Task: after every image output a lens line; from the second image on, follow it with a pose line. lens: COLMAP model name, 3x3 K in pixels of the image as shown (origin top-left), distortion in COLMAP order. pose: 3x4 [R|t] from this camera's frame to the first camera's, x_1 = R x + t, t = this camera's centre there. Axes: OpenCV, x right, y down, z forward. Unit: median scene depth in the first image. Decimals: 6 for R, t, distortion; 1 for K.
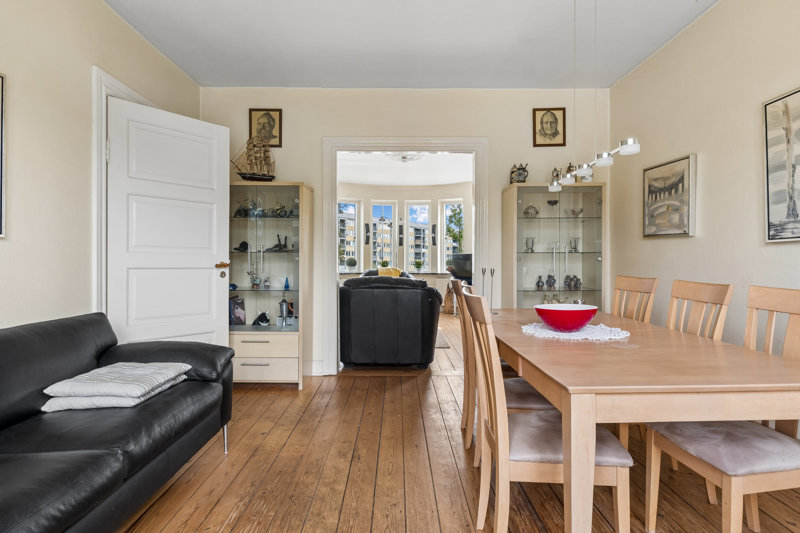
lens RADIAL K [[461.1, 0, 400.3], [0, 461.1, 263.6], [0, 0, 1]] dist [0.000016, 0.000000]
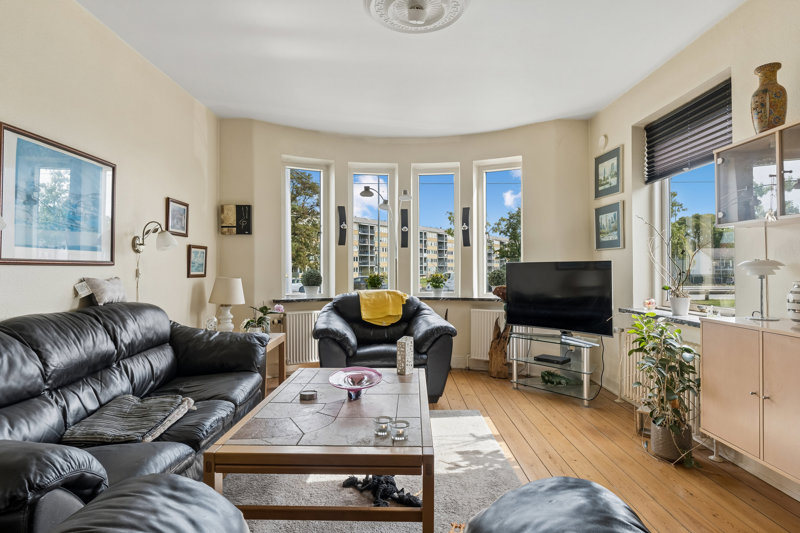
lens RADIAL K [[478.7, 0, 399.3], [0, 478.7, 267.0], [0, 0, 1]] dist [0.003791, 0.000286]
pose [[0.999992, -0.003742, -0.001219, -0.004273], [0.003738, 0.999986, -0.003676, -0.013546], [0.001233, 0.003671, 0.999993, 0.441808]]
